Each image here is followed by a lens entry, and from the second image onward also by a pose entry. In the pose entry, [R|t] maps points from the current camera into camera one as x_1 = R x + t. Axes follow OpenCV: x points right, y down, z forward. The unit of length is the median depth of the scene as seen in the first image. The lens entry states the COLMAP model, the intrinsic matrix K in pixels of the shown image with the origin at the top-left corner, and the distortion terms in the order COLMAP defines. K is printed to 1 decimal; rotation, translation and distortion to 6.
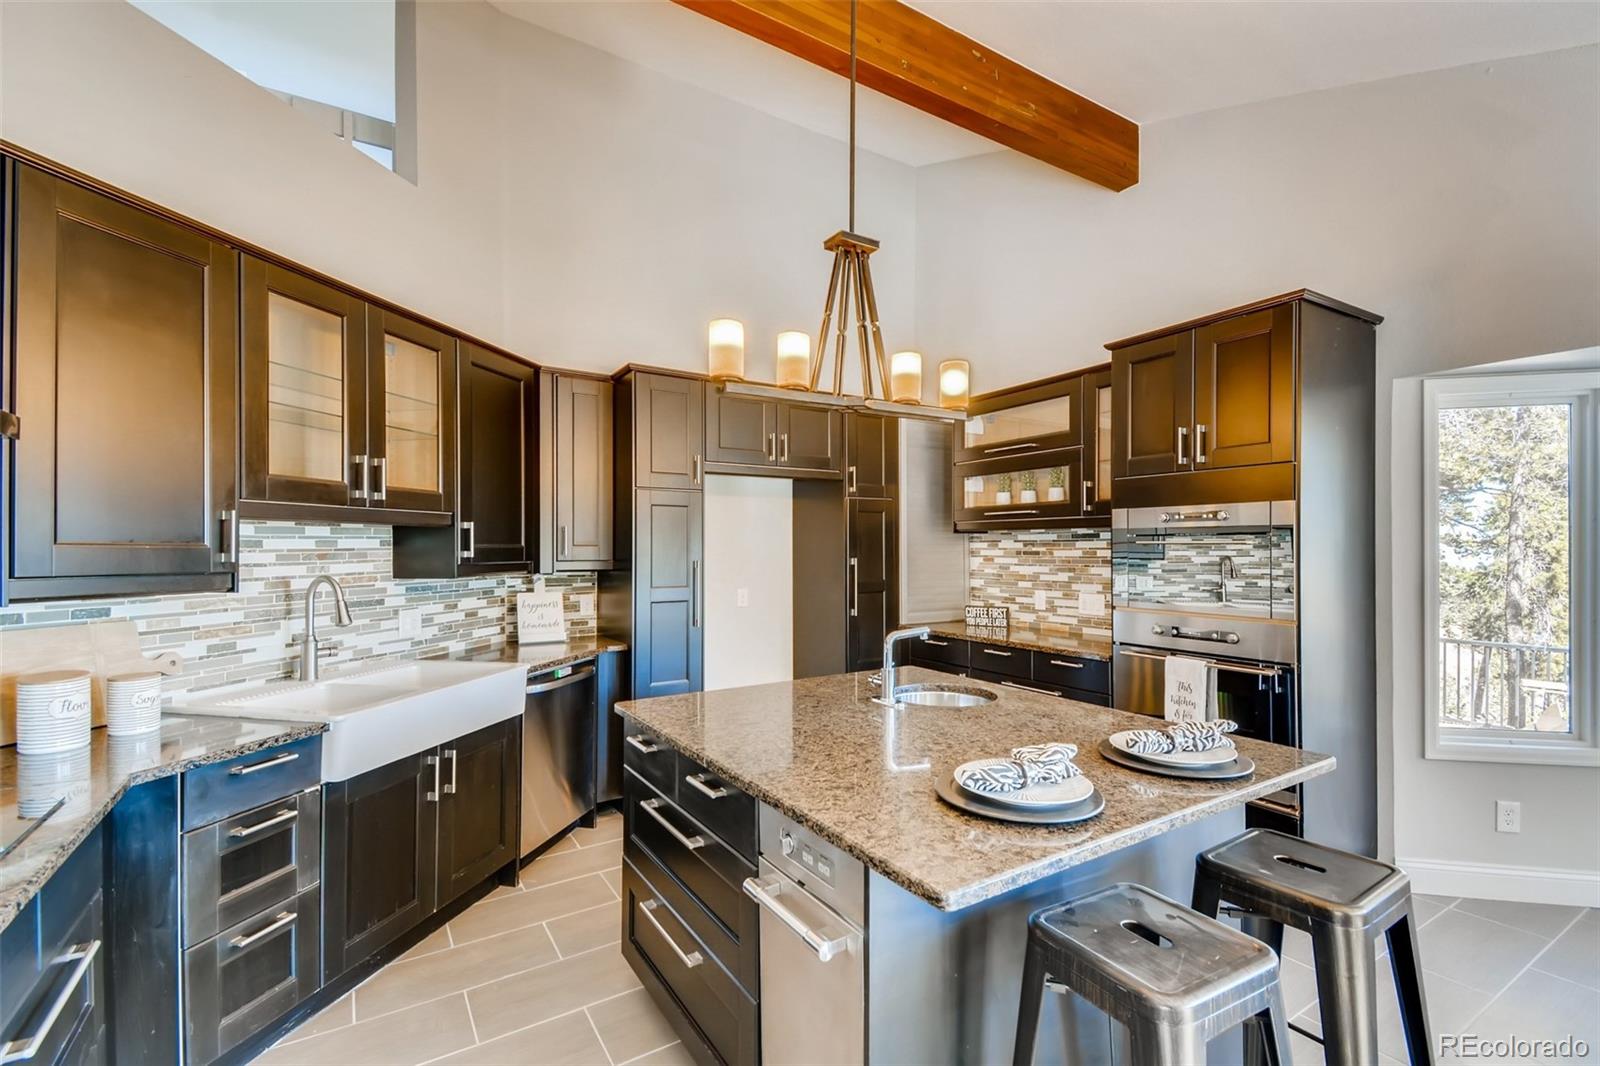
lens RADIAL K [[717.4, 0, 805.4], [0, 717.4, 545.3], [0, 0, 1]] dist [0.000991, -0.000456]
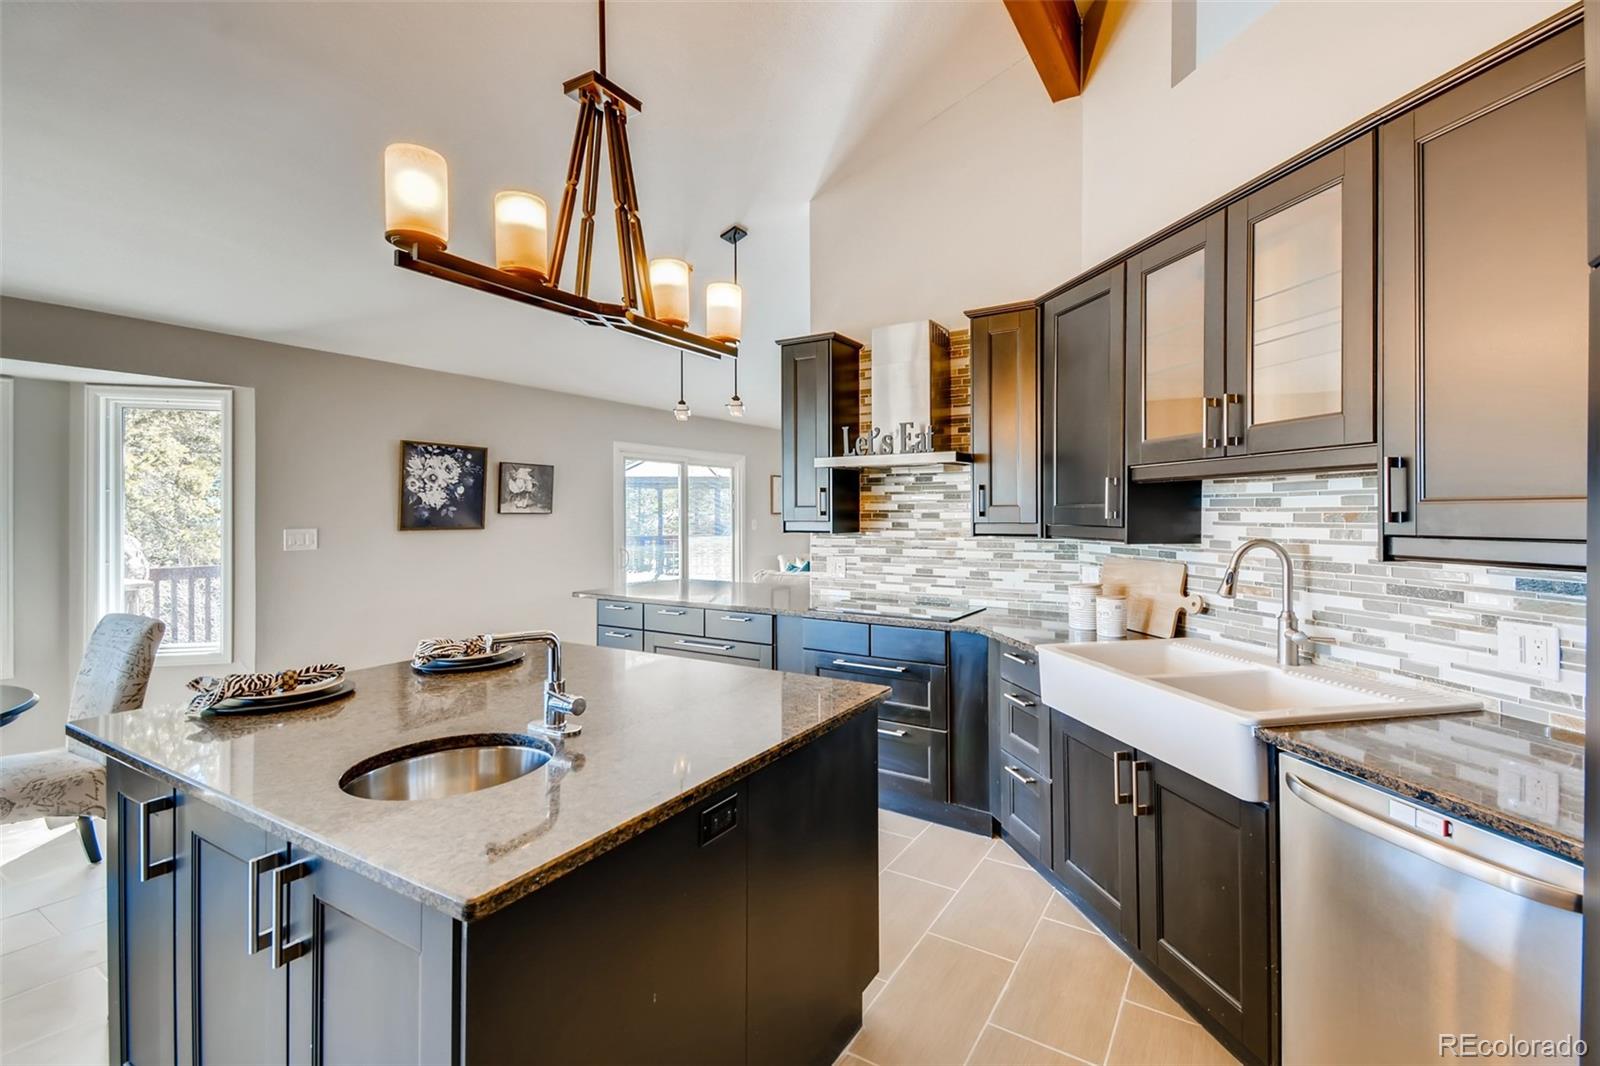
lens RADIAL K [[713.8, 0, 800.0], [0, 713.8, 533.0], [0, 0, 1]] dist [0.019756, -0.000404]
pose [[-0.903019, 0.017266, -0.429253, 0.180999], [0.004616, 0.999524, 0.030494, 0.006463], [0.429576, 0.025555, -0.902669, 1.514376]]
